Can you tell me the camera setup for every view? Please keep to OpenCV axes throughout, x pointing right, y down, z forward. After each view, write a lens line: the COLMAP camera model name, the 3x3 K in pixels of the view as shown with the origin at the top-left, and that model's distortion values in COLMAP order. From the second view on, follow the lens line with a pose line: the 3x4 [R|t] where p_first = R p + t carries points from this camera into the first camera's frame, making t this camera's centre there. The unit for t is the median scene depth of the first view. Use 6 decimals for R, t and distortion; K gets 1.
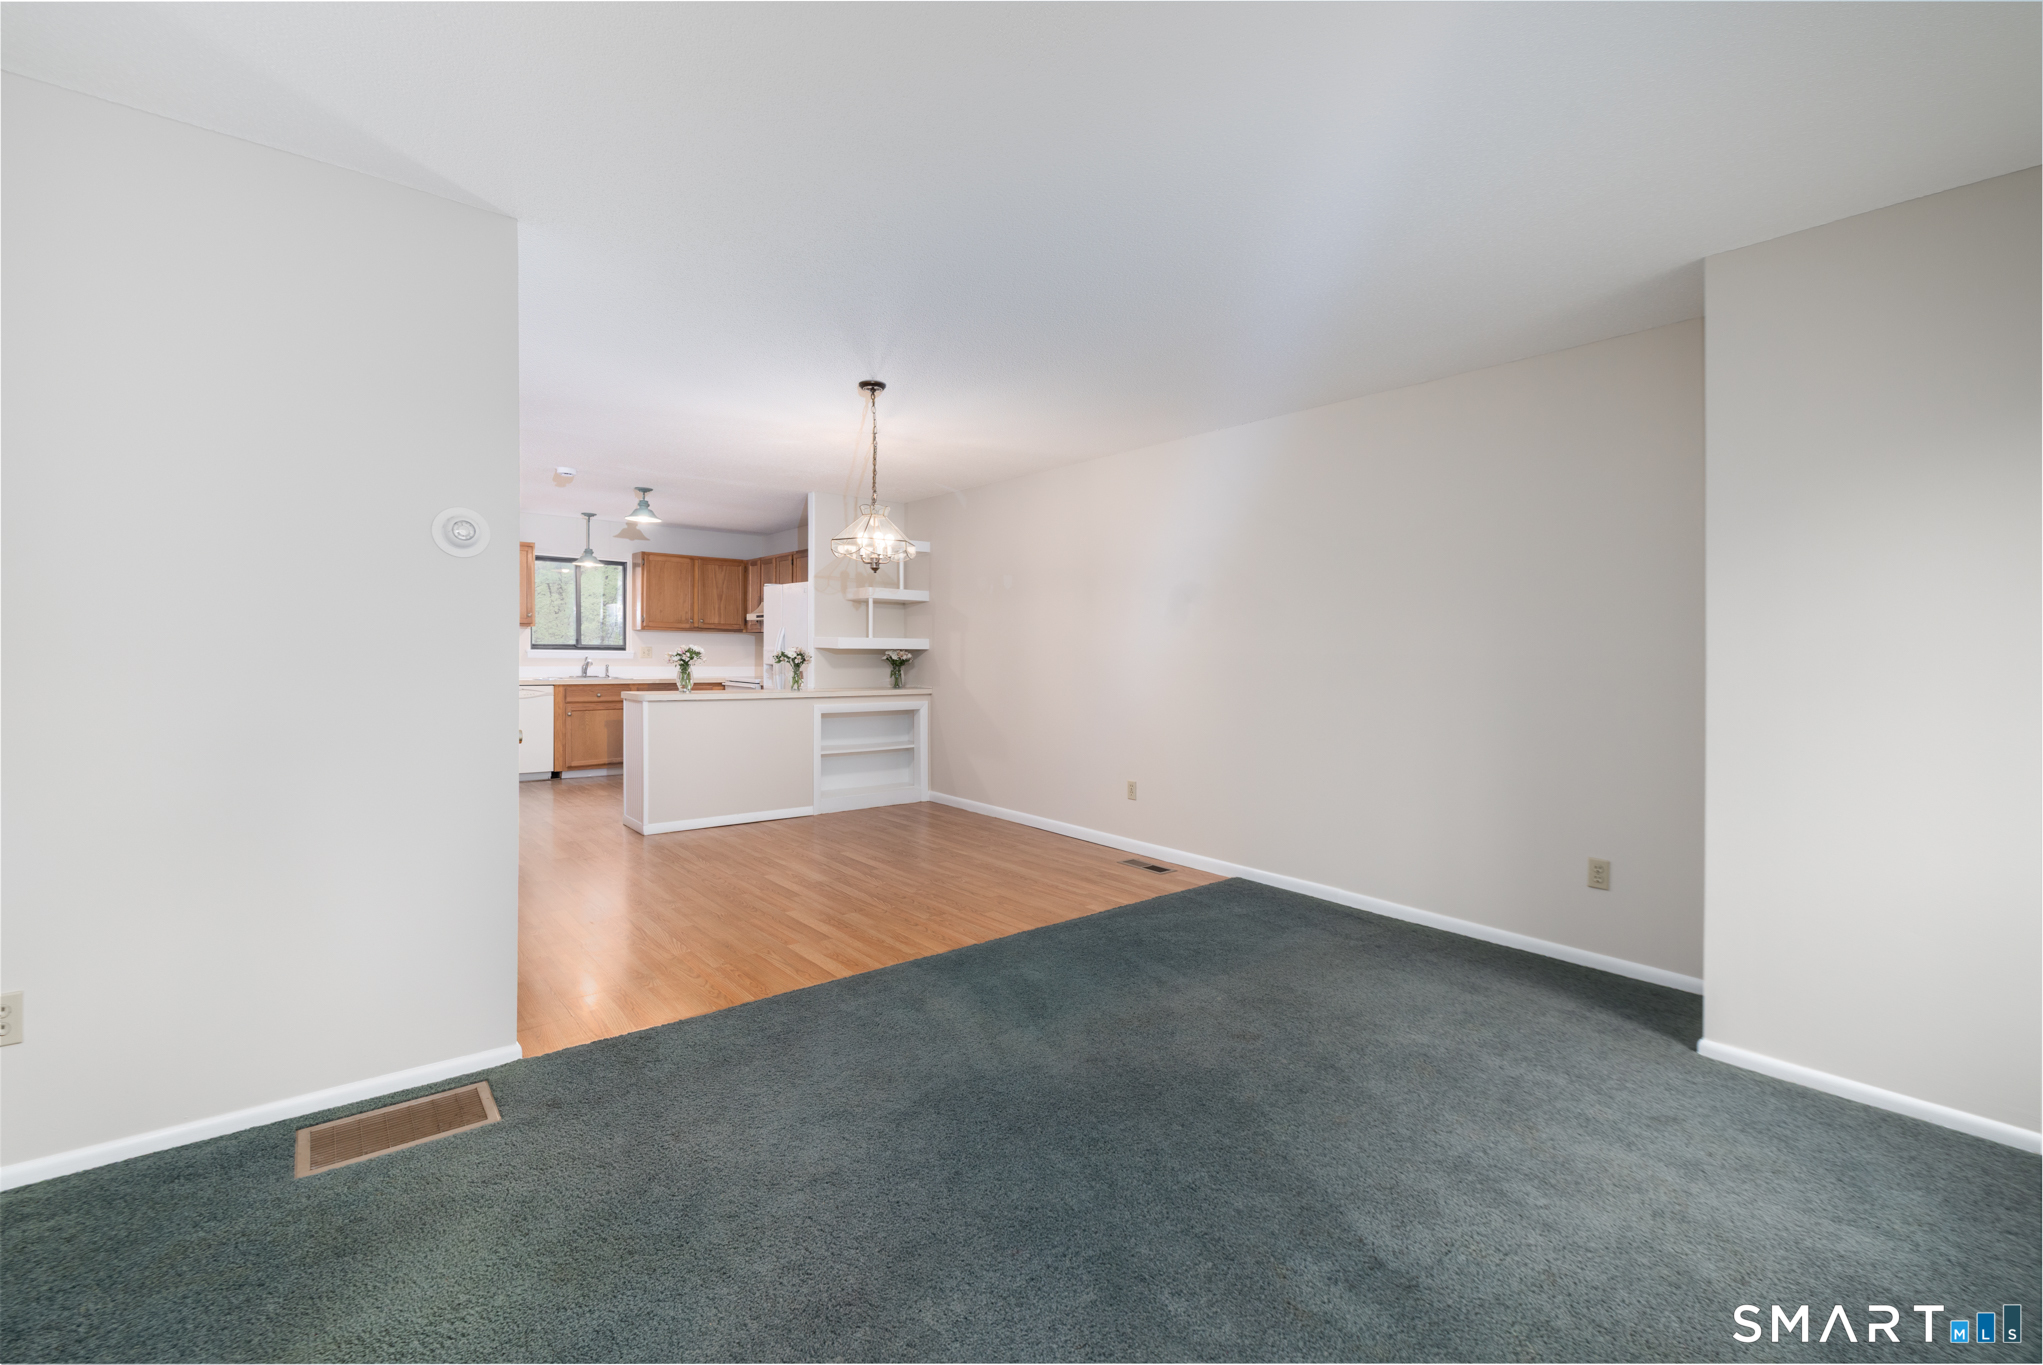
lens RADIAL K [[867.7, 0, 1007.6], [0, 867.7, 668.0], [0, 0, 1]] dist [0.000665, 0.000212]
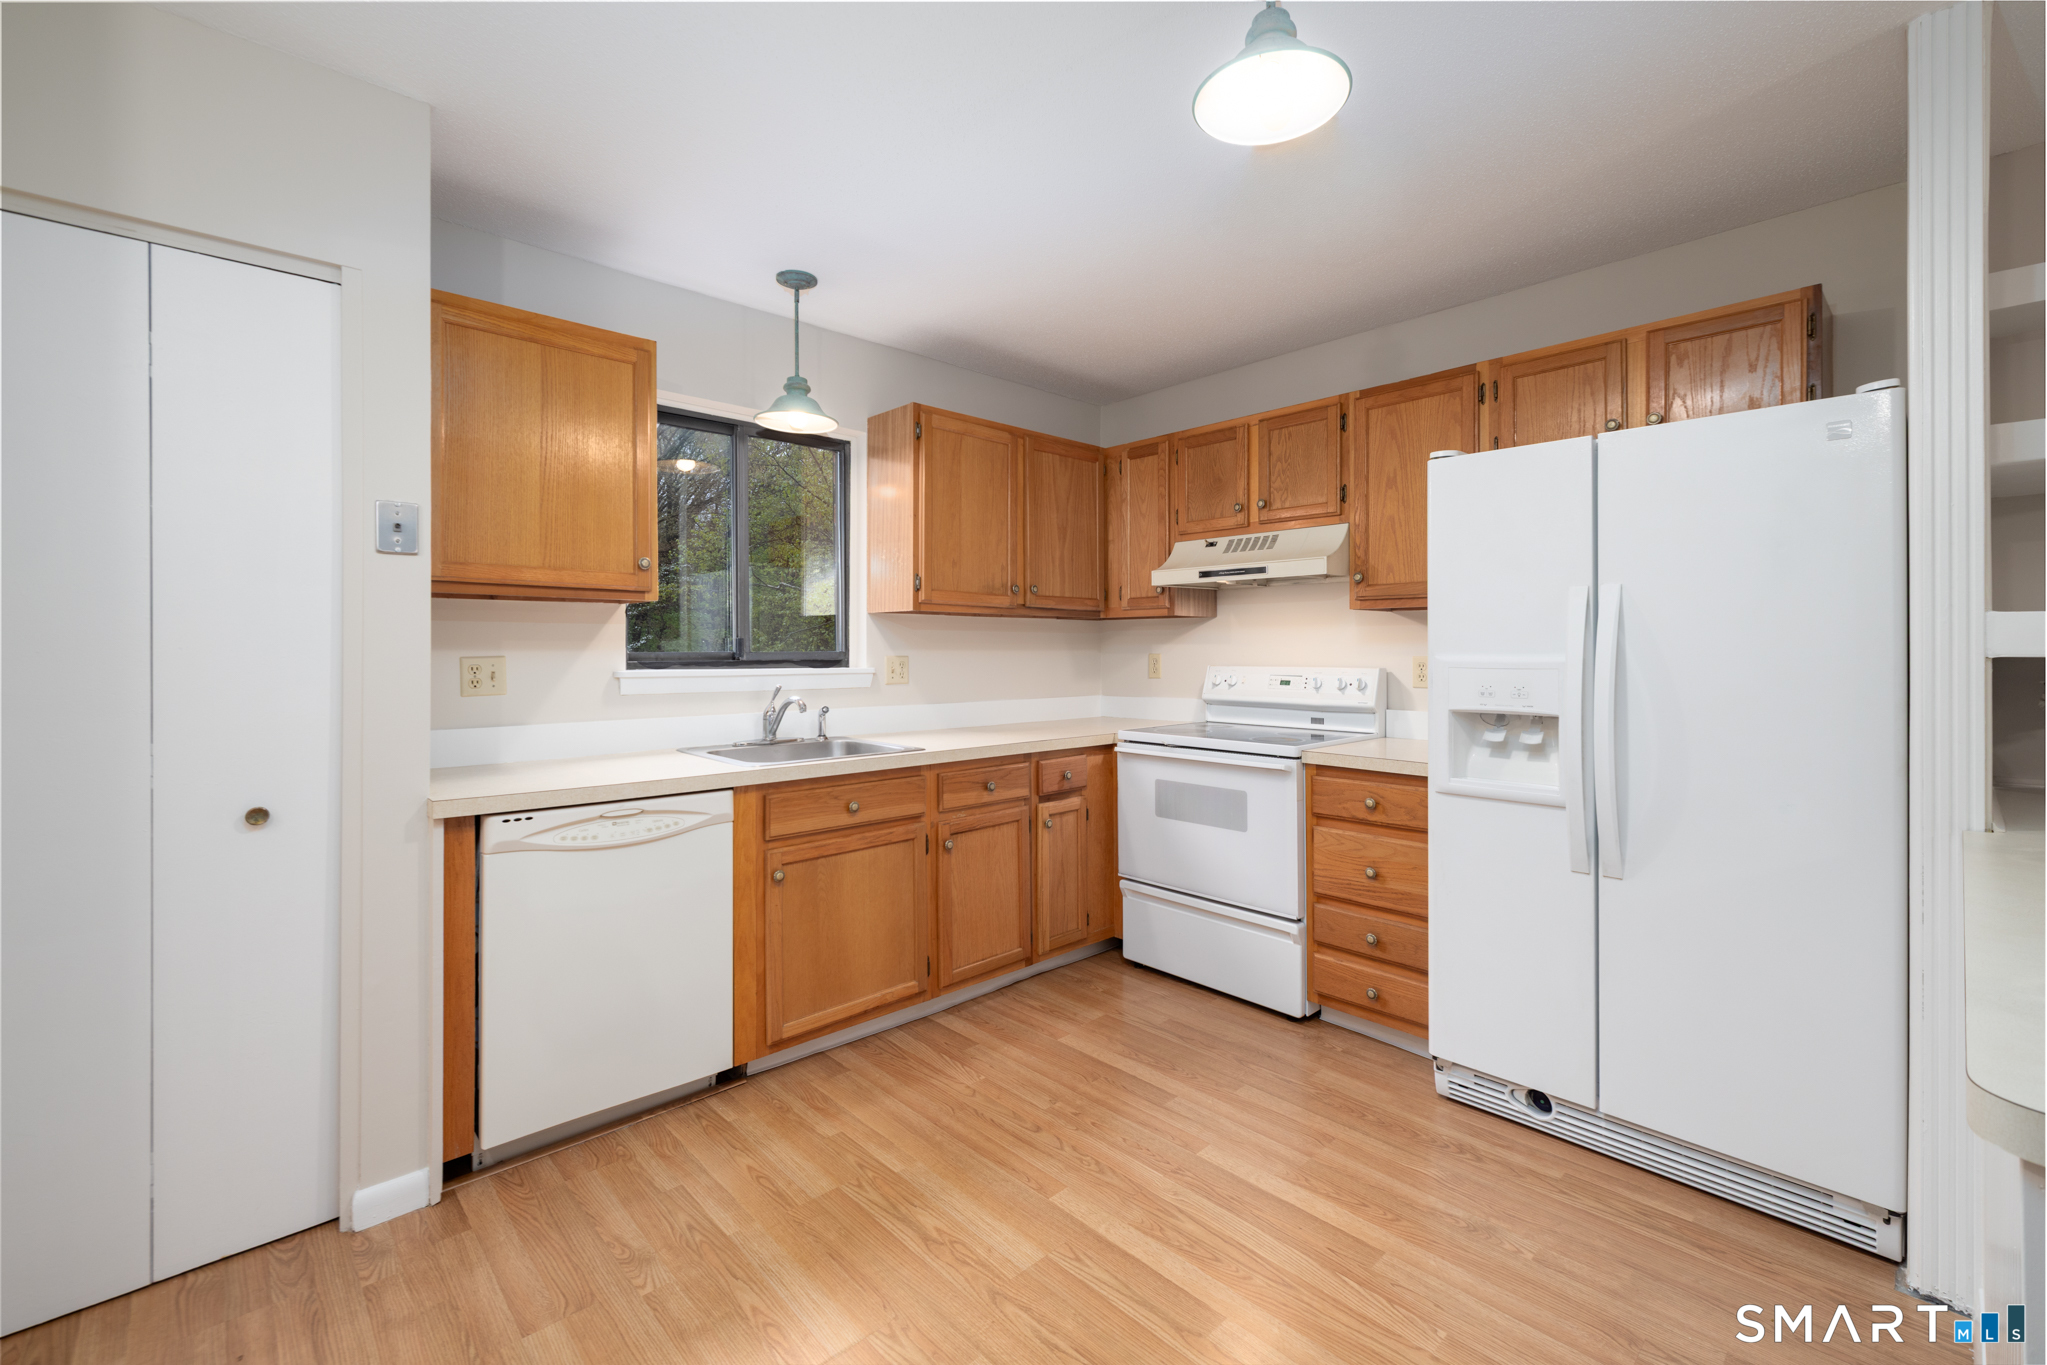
lens RADIAL K [[869.4, 0, 1011.0], [0, 869.4, 644.2], [0, 0, 1]] dist [0.000665, 0.000212]
pose [[0.998261, -0.011084, 0.057904, -0.380892], [0.012533, 0.999616, -0.024725, -0.019157], [-0.057608, 0.025407, 0.998016, 0.590866]]
